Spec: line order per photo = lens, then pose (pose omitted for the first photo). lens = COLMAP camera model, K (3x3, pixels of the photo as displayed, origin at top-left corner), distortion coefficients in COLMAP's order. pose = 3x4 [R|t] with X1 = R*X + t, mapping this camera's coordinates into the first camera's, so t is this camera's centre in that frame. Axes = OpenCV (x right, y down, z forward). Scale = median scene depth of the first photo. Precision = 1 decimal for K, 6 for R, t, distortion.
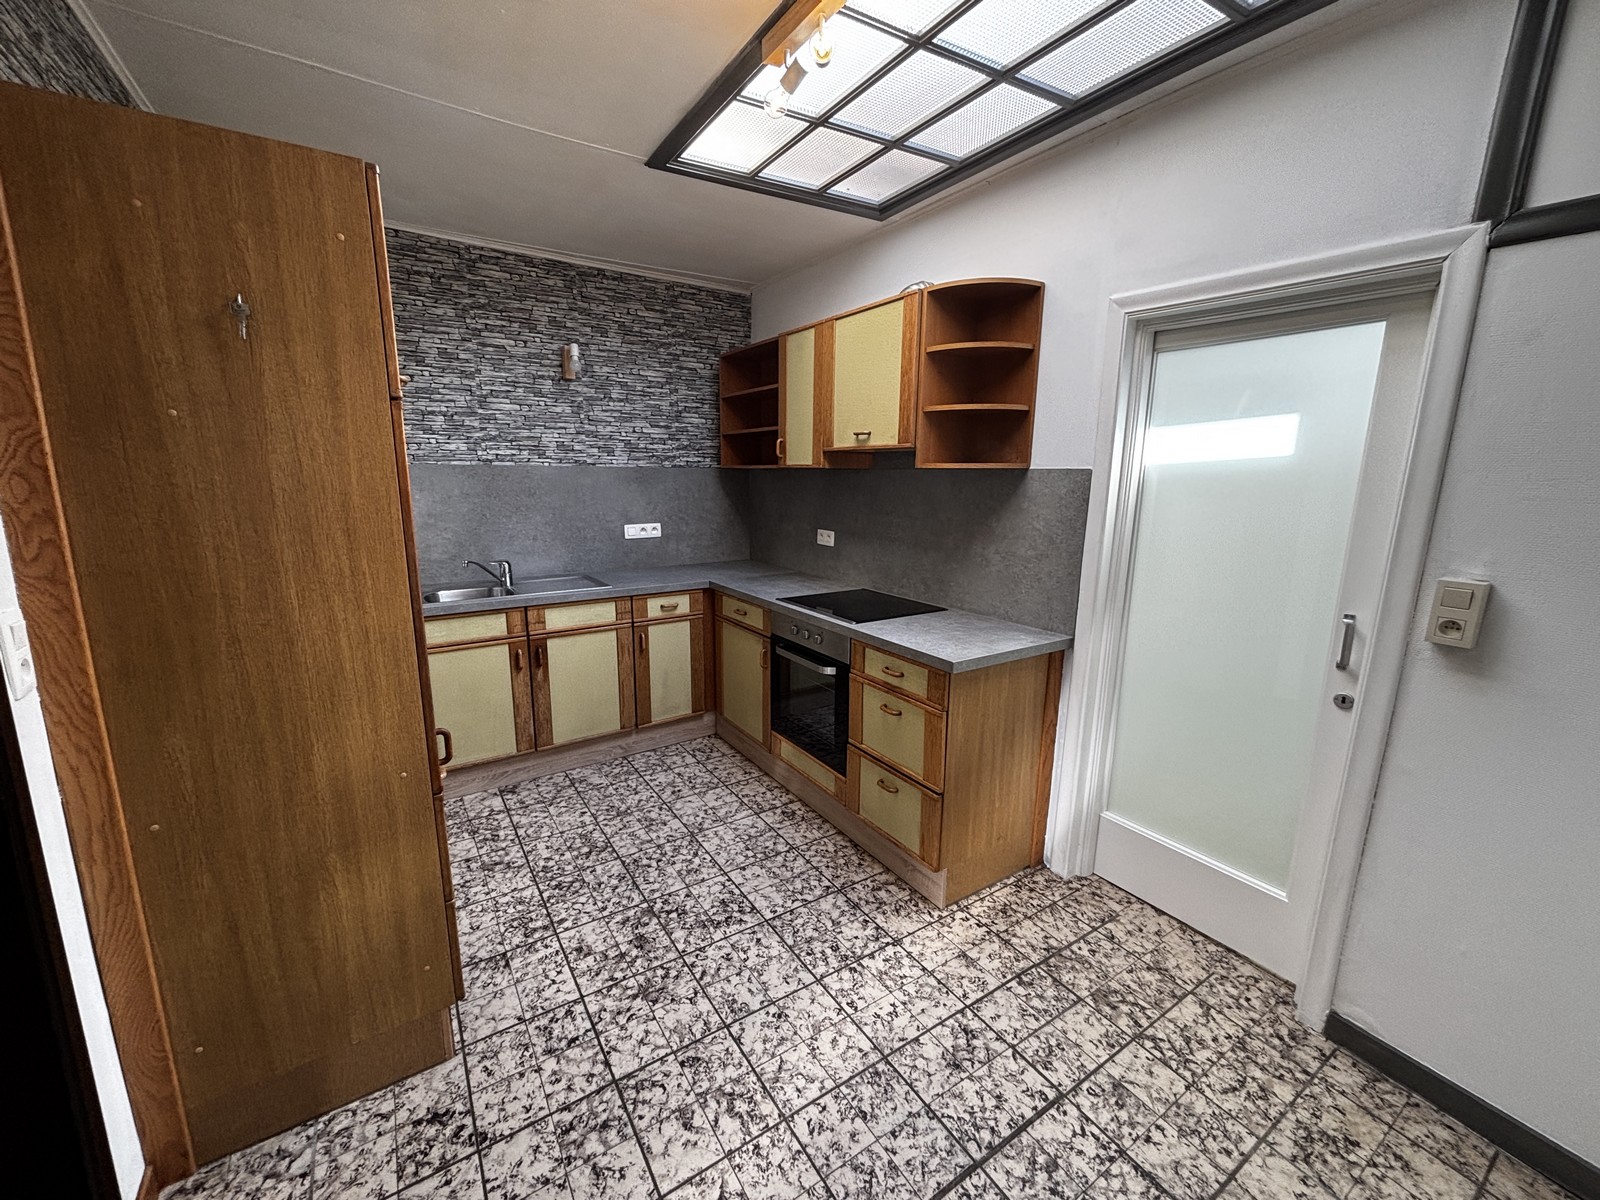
lens RADIAL K [[645.6, 0, 795.1], [0, 645.6, 595.0], [0, 0, 1]] dist [-0.001938, 0.001620]
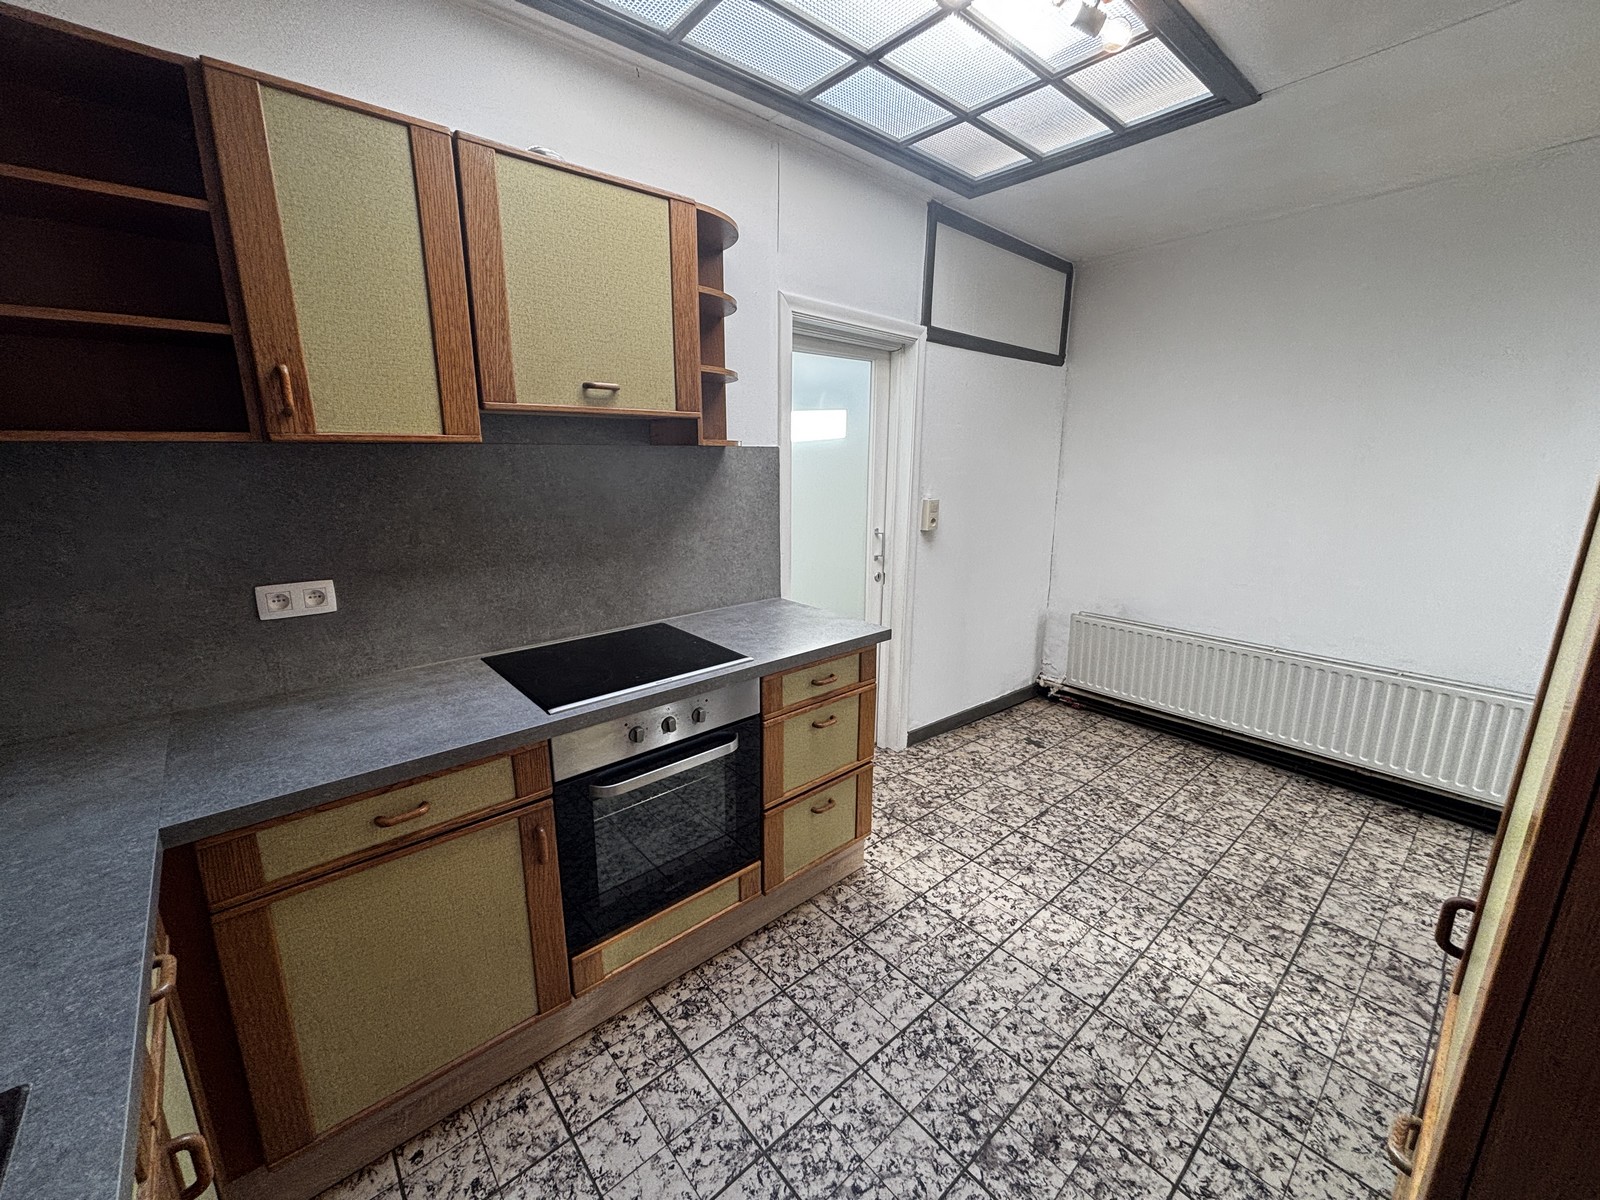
lens RADIAL K [[645.6, 0, 794.7], [0, 645.6, 603.0], [0, 0, 1]] dist [-0.001938, 0.001620]
pose [[-0.143224, -0.236282, 0.961071, -0.780379], [0.188295, 0.946840, 0.260844, -0.255043], [-0.971613, 0.218324, -0.091120, 1.288778]]
